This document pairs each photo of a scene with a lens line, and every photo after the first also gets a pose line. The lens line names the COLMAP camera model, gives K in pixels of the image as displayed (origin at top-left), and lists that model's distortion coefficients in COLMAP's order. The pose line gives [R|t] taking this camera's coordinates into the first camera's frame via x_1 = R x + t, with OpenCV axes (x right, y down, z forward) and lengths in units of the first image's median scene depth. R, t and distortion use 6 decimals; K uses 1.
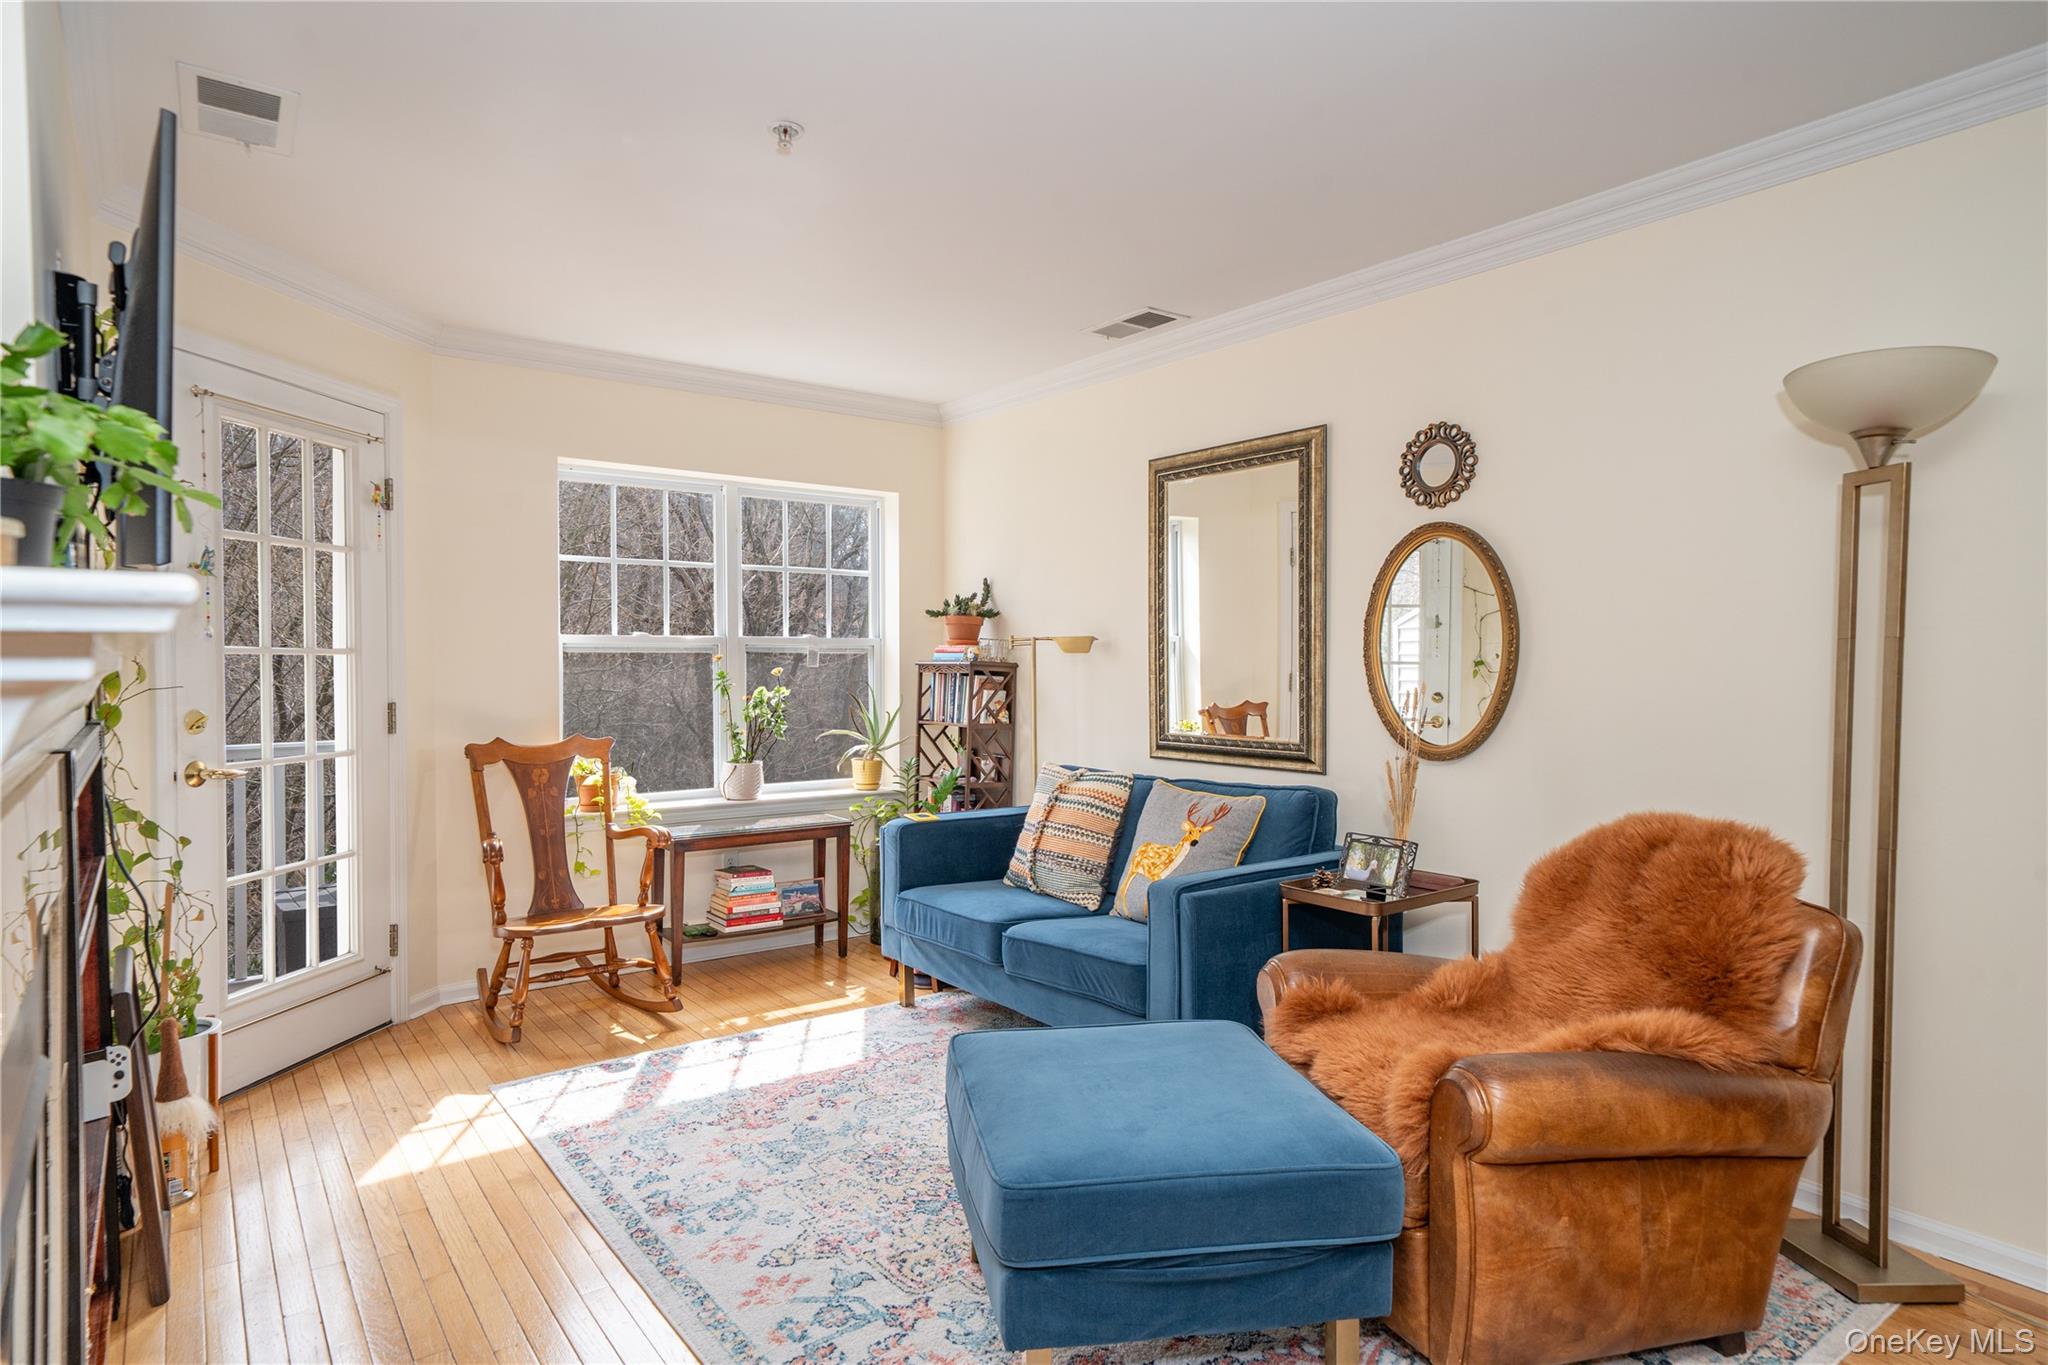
lens RADIAL K [[1172.8, 0, 1038.1], [0, 1172.8, 687.7], [0, 0, 1]] dist [0.024041, 0.002342]
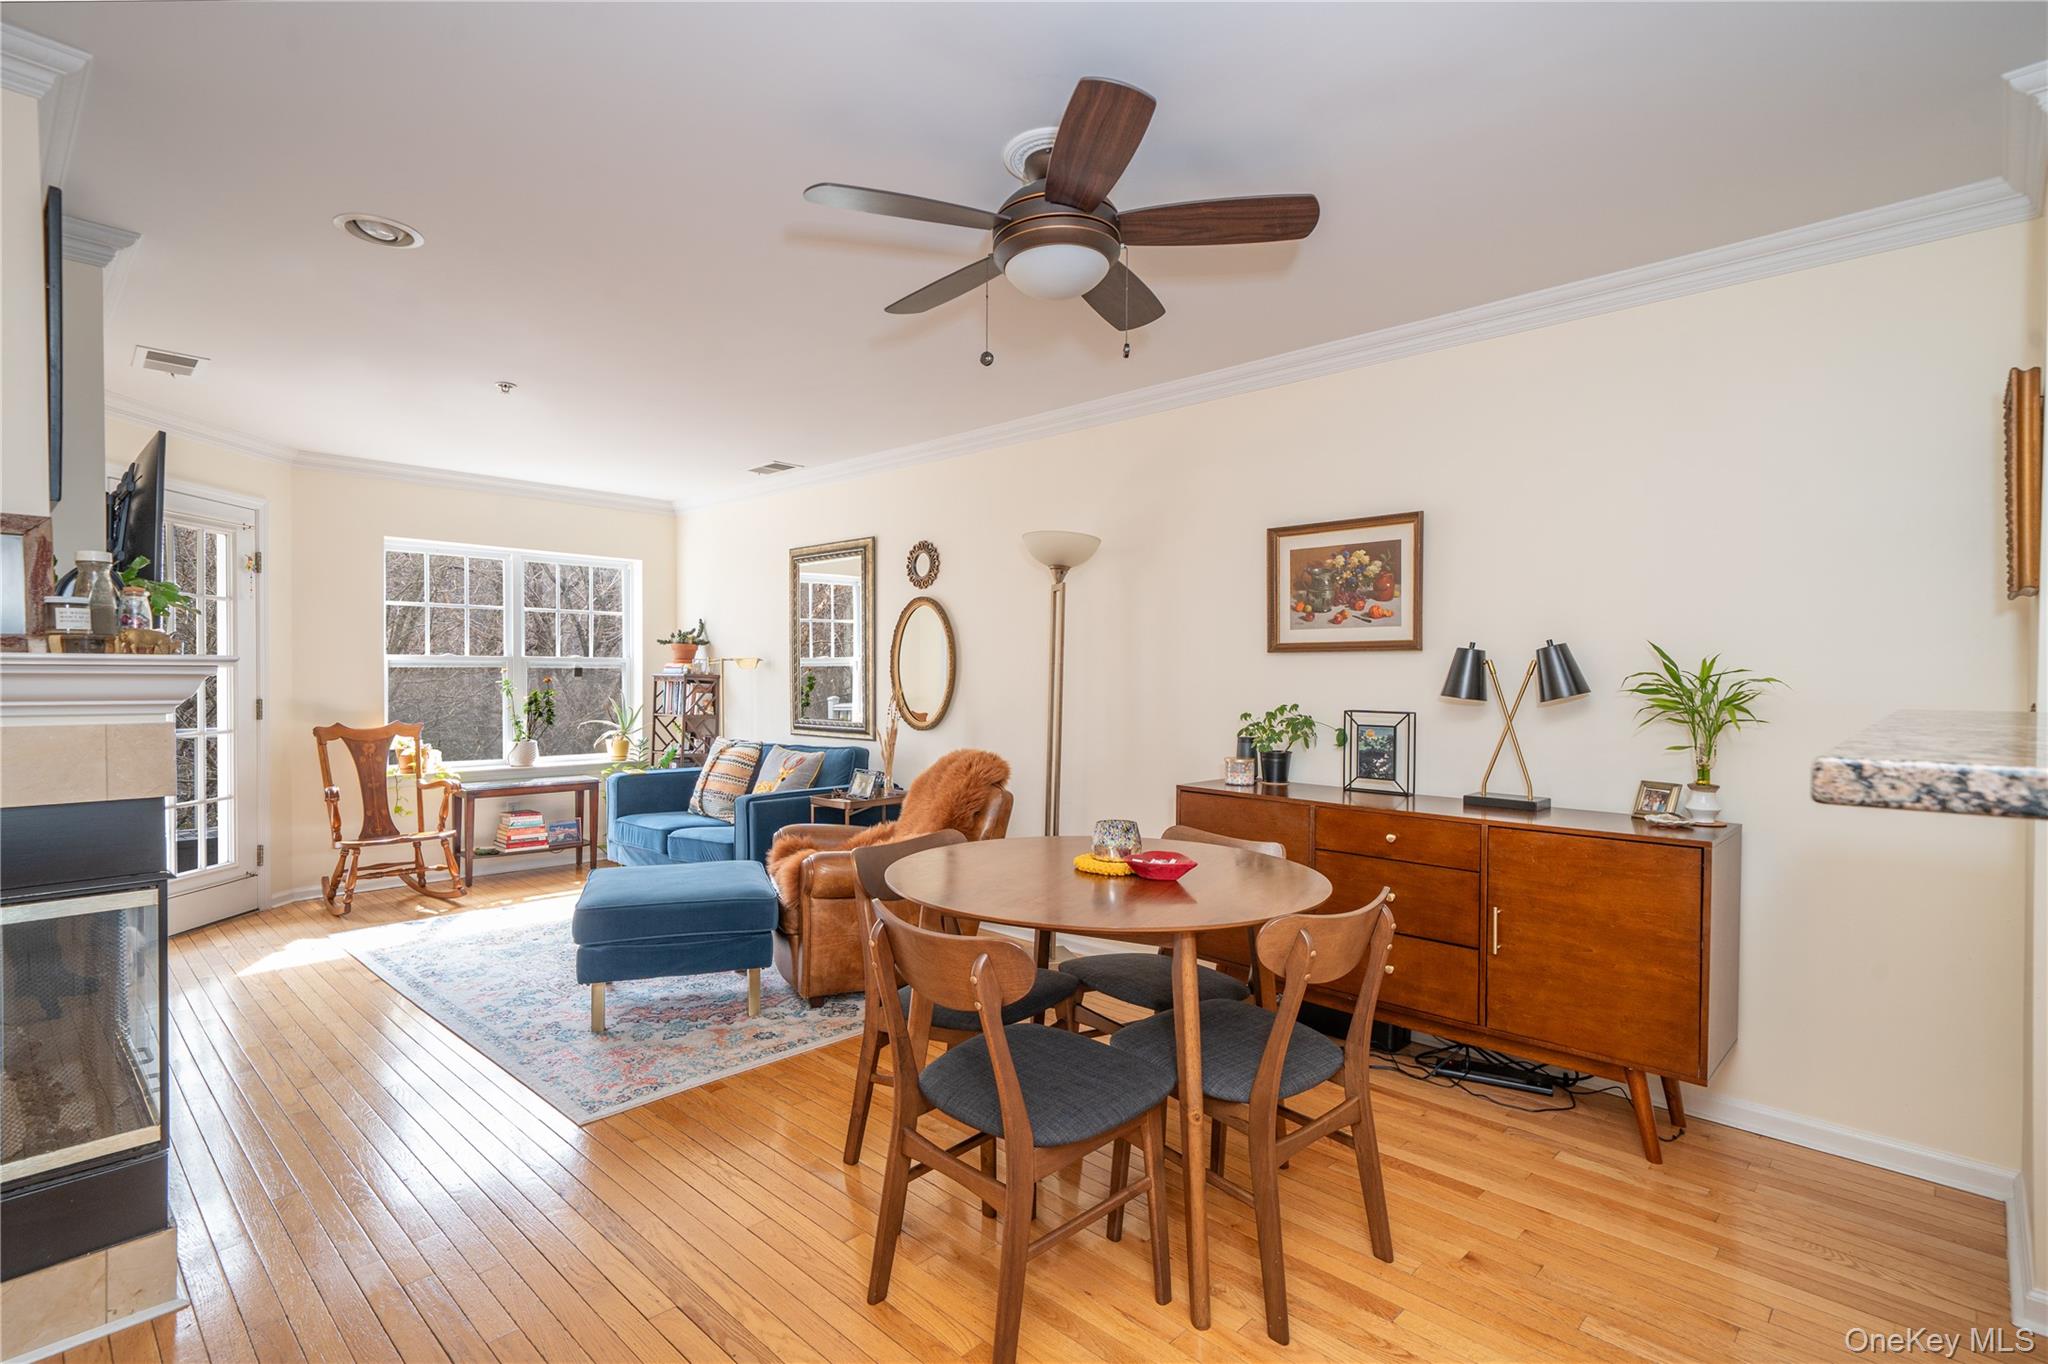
lens RADIAL K [[990.6, 0, 1039.7], [0, 990.6, 689.6], [0, 0, 1]] dist [0.017537, -0.000815]
pose [[0.985758, 0.001487, 0.168163, 0.221017], [-0.000044, 0.999963, -0.008582, 0.011071], [-0.168170, 0.008453, 0.985722, -0.428937]]
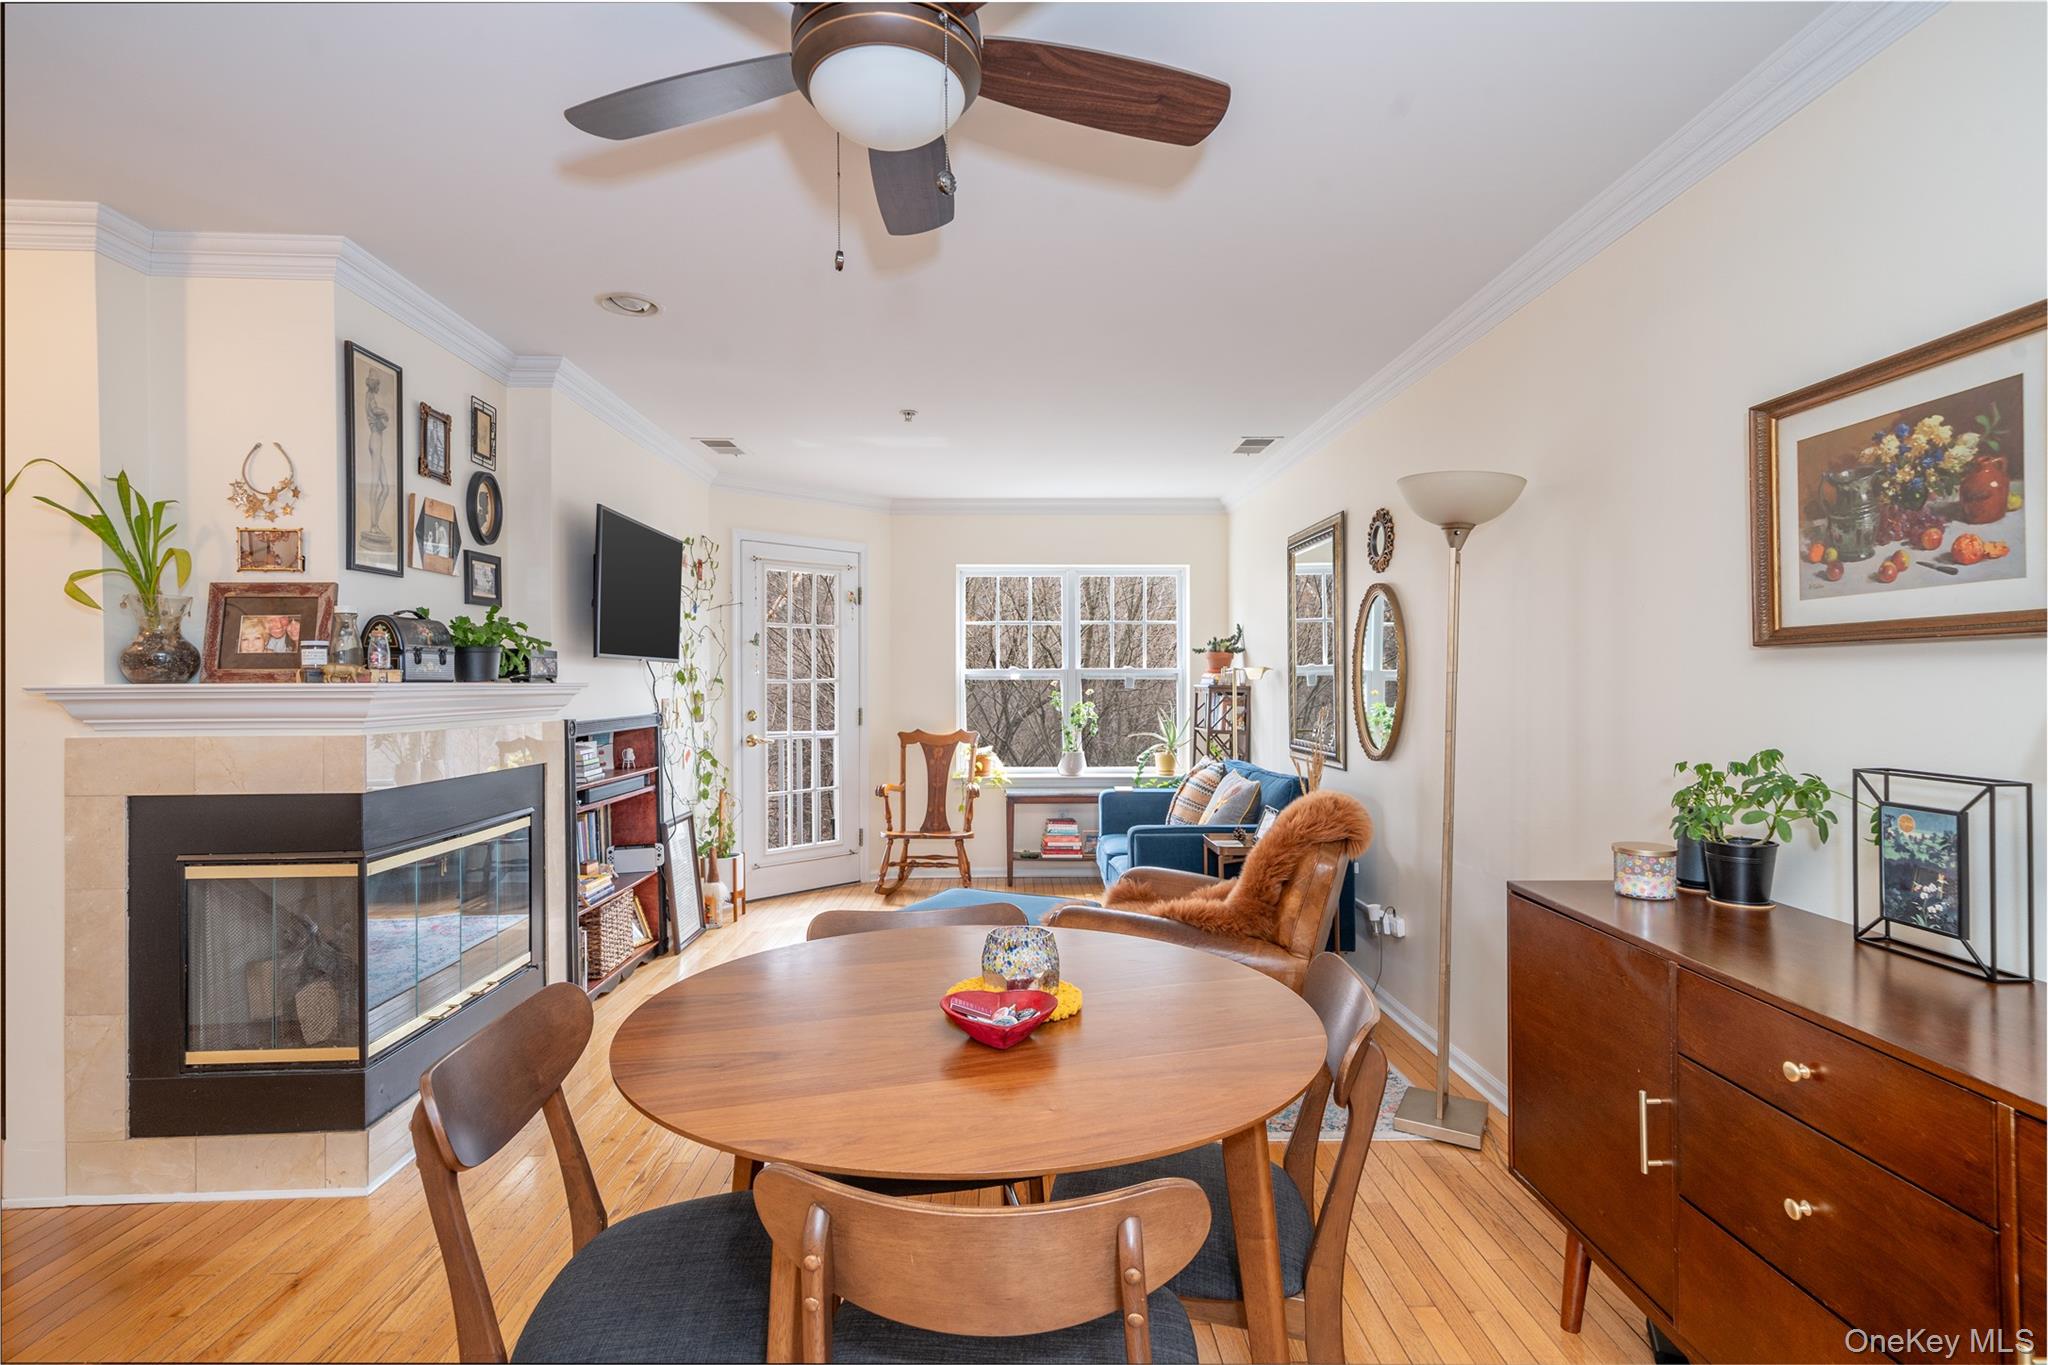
lens RADIAL K [[1042.2, 0, 1009.2], [0, 1042.2, 687.7], [0, 0, 1]] dist [0.017681, 0.002877]
pose [[0.808708, 0.000106, -0.588211, 0.587331], [-0.008803, 0.999890, -0.011922, -0.002298], [0.588145, 0.014820, 0.808620, -0.178400]]
